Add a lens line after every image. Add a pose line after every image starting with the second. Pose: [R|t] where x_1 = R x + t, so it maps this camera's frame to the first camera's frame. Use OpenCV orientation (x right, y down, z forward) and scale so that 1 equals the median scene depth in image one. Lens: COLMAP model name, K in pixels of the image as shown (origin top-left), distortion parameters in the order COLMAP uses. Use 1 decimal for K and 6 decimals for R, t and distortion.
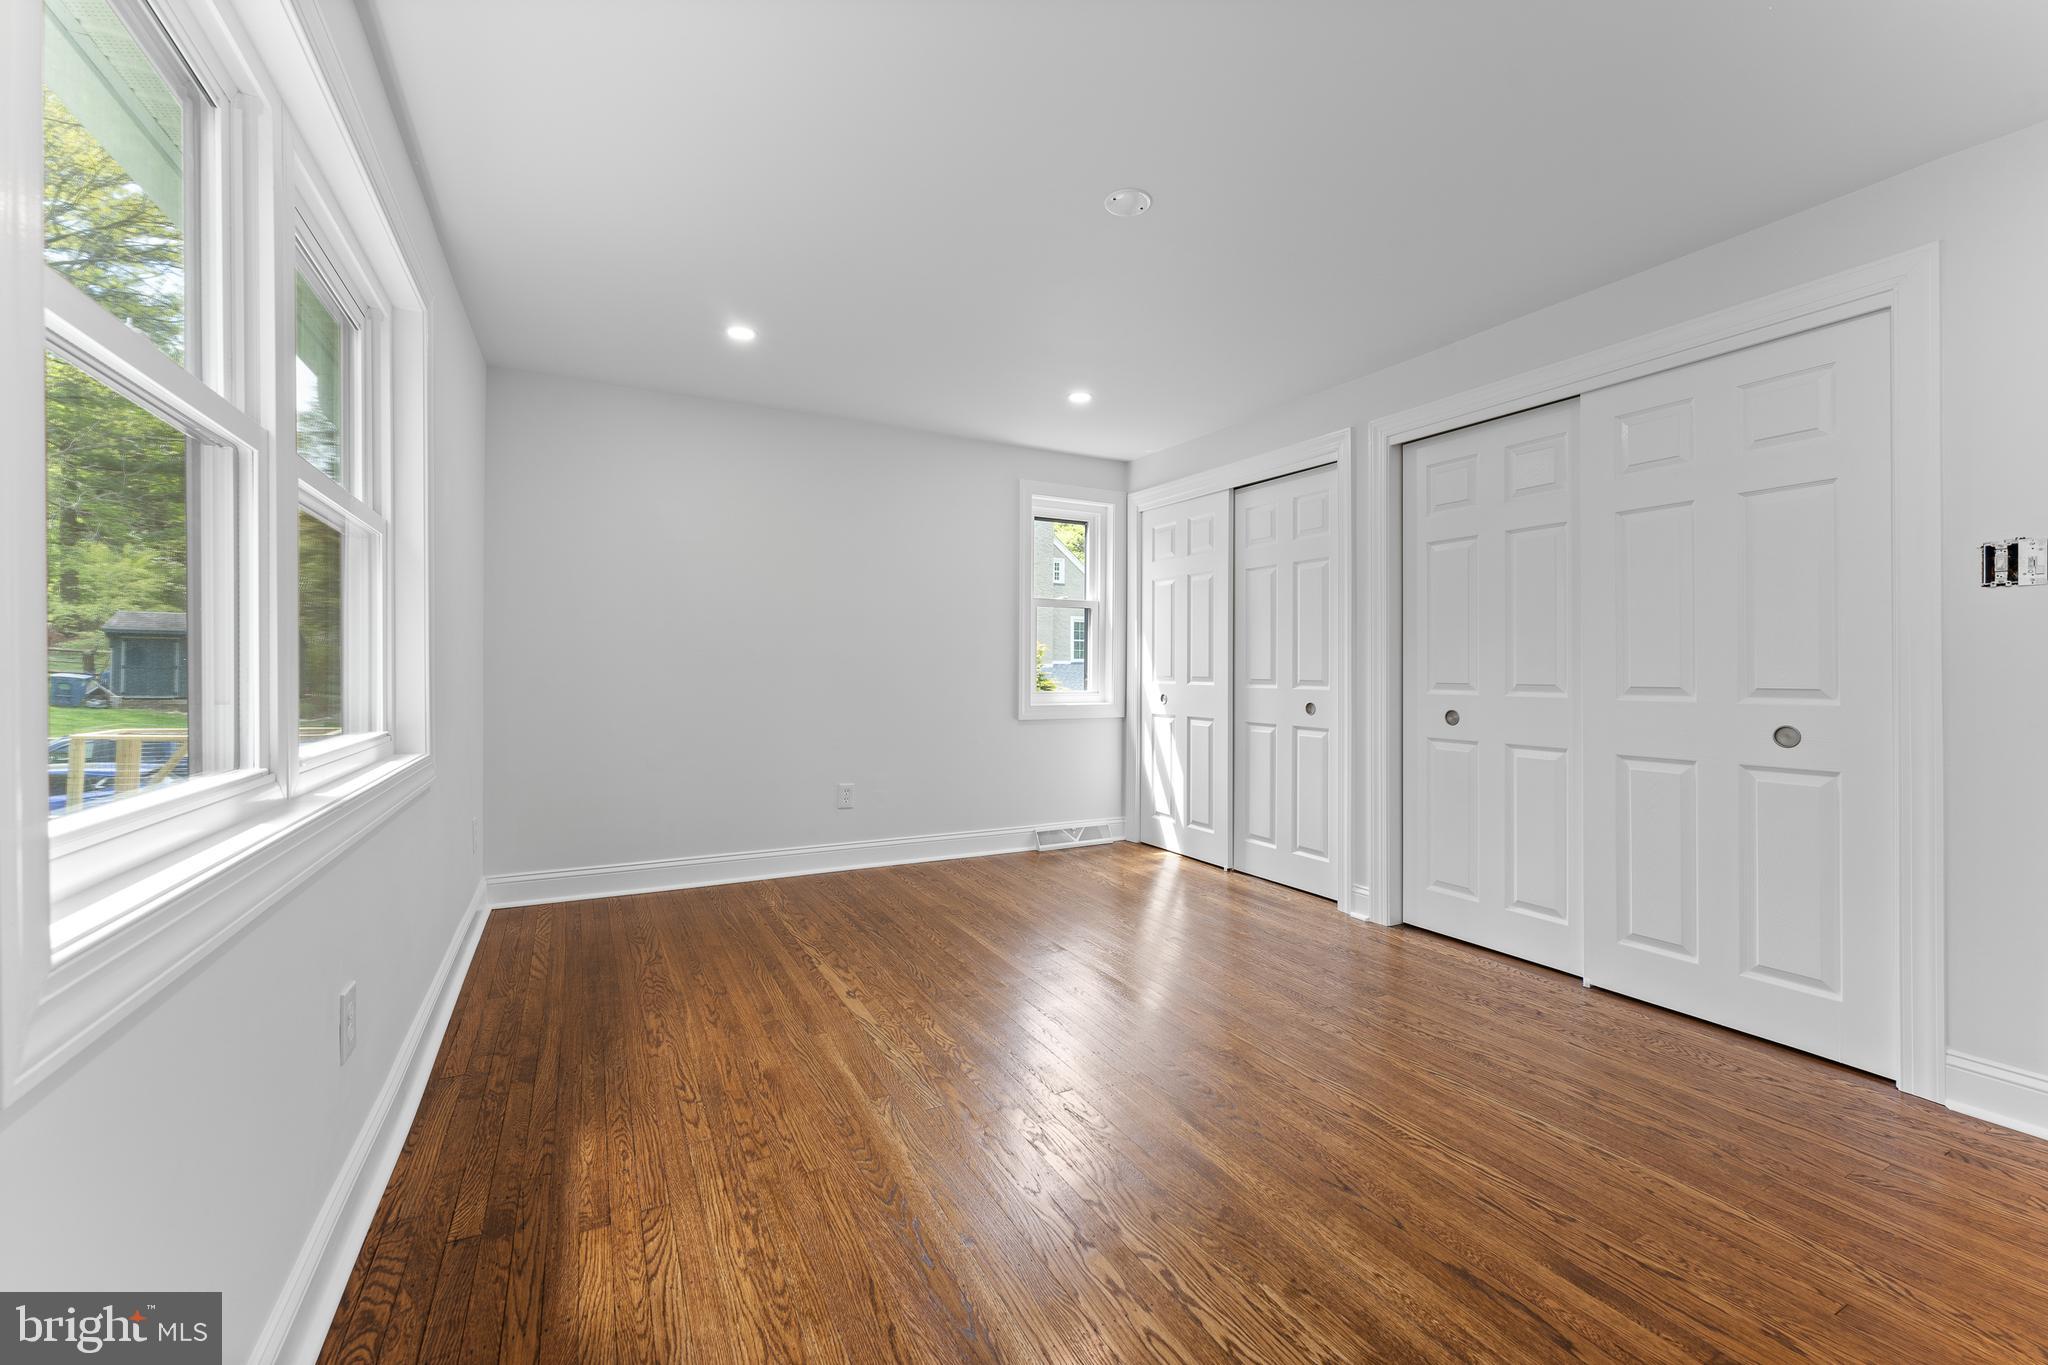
lens RADIAL K [[815.1, 0, 1019.0], [0, 815.1, 677.4], [0, 0, 1]] dist [-0.024016, 0.003655]
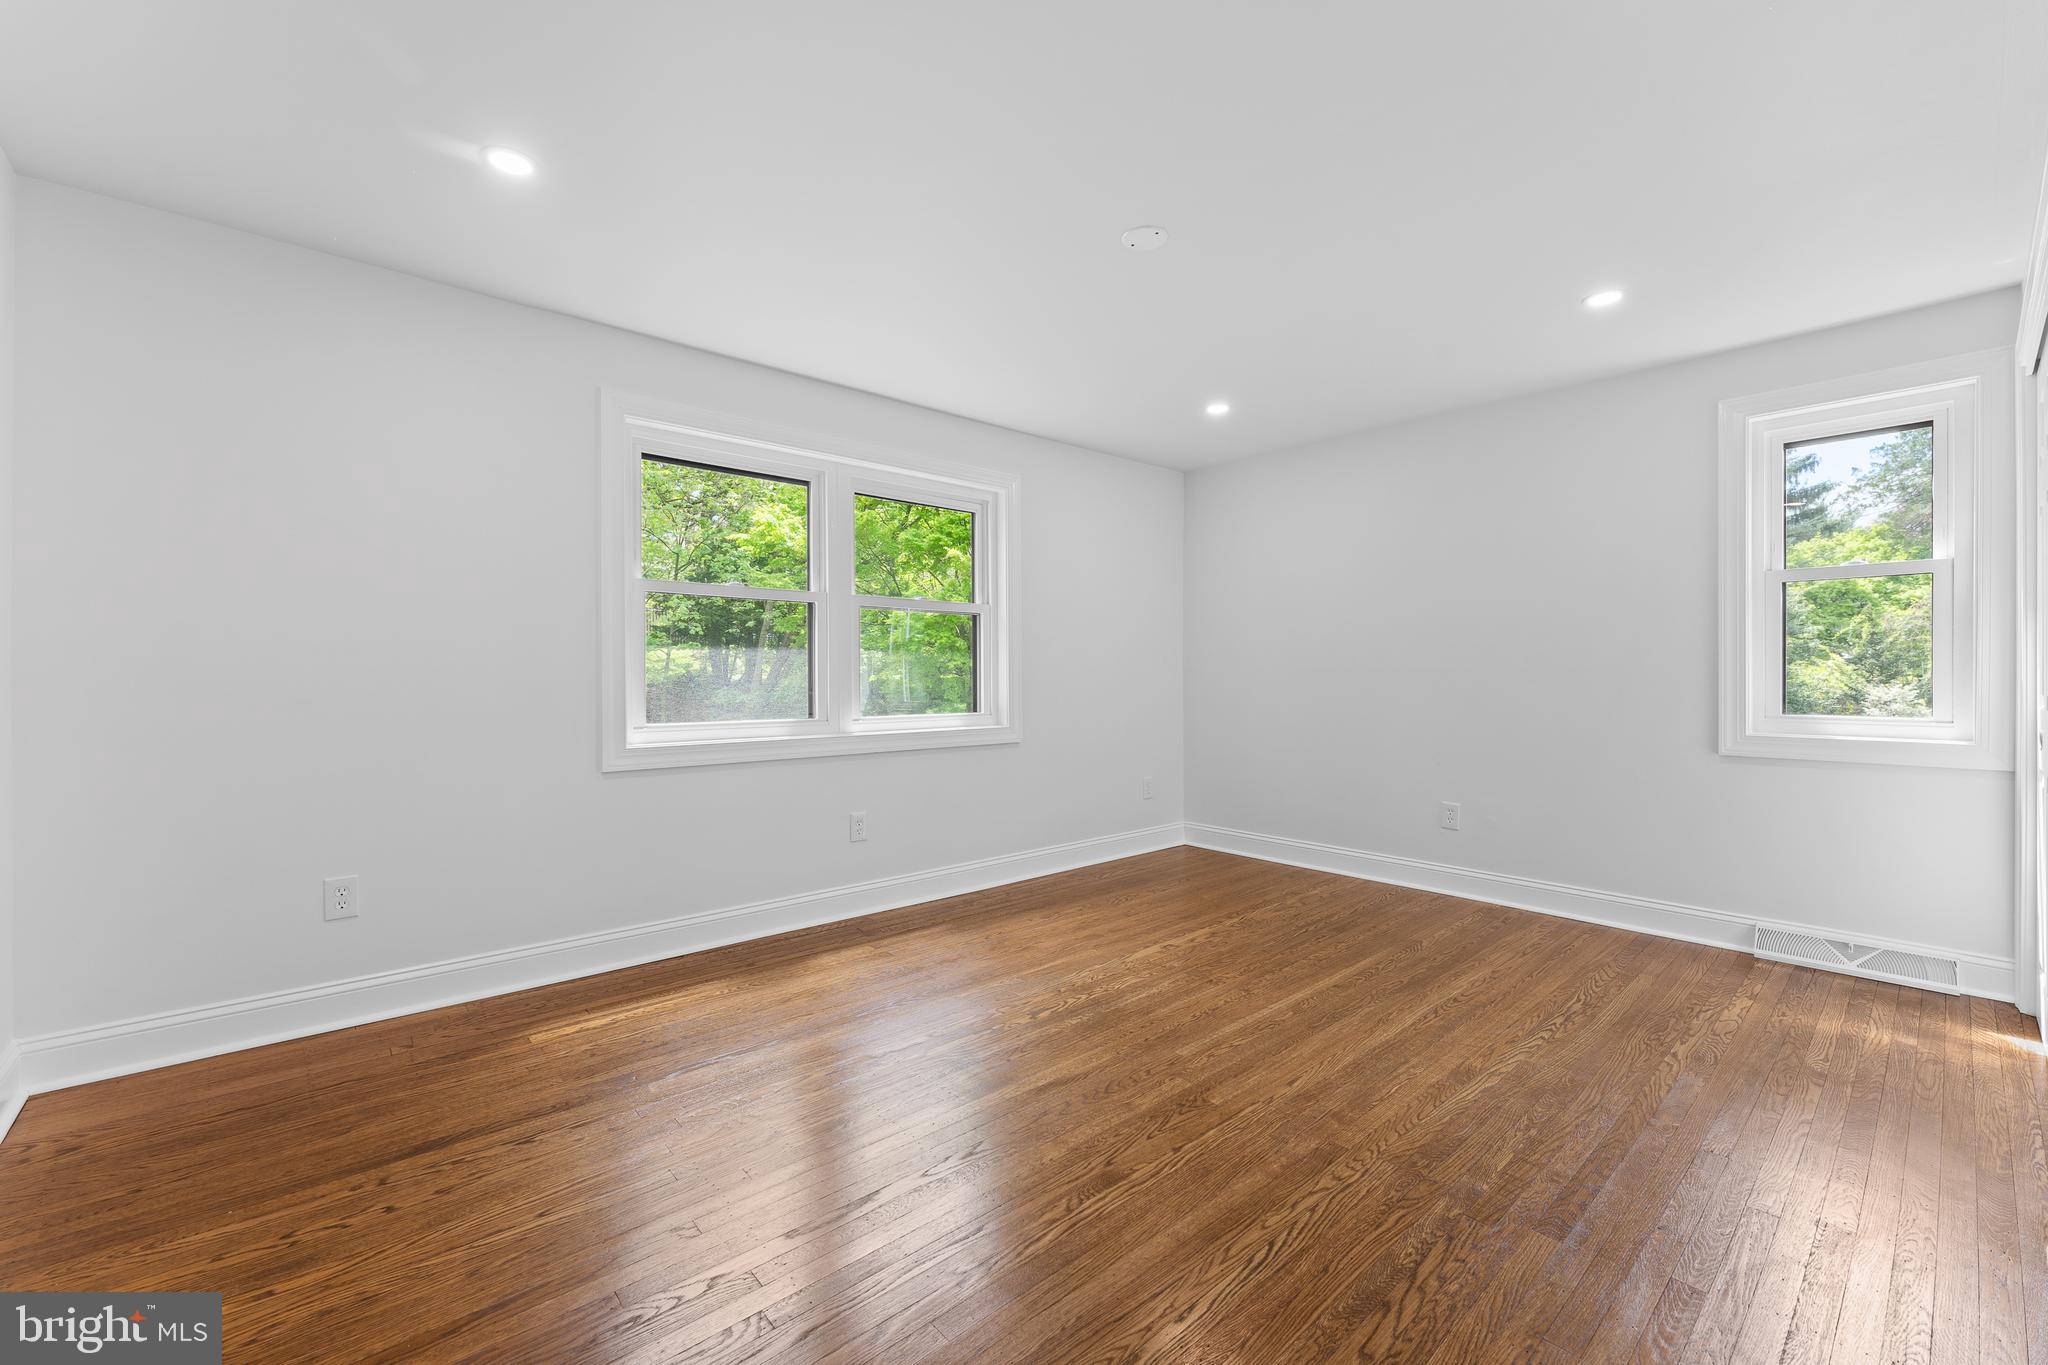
lens RADIAL K [[815.1, 0, 1021.6], [0, 815.1, 683.1], [0, 0, 1]] dist [-0.024016, 0.003655]
pose [[0.254852, 0.010123, -0.966927, 0.834861], [-0.012483, 0.999896, 0.007178, -0.008419], [0.966900, 0.010241, 0.254951, 0.435551]]
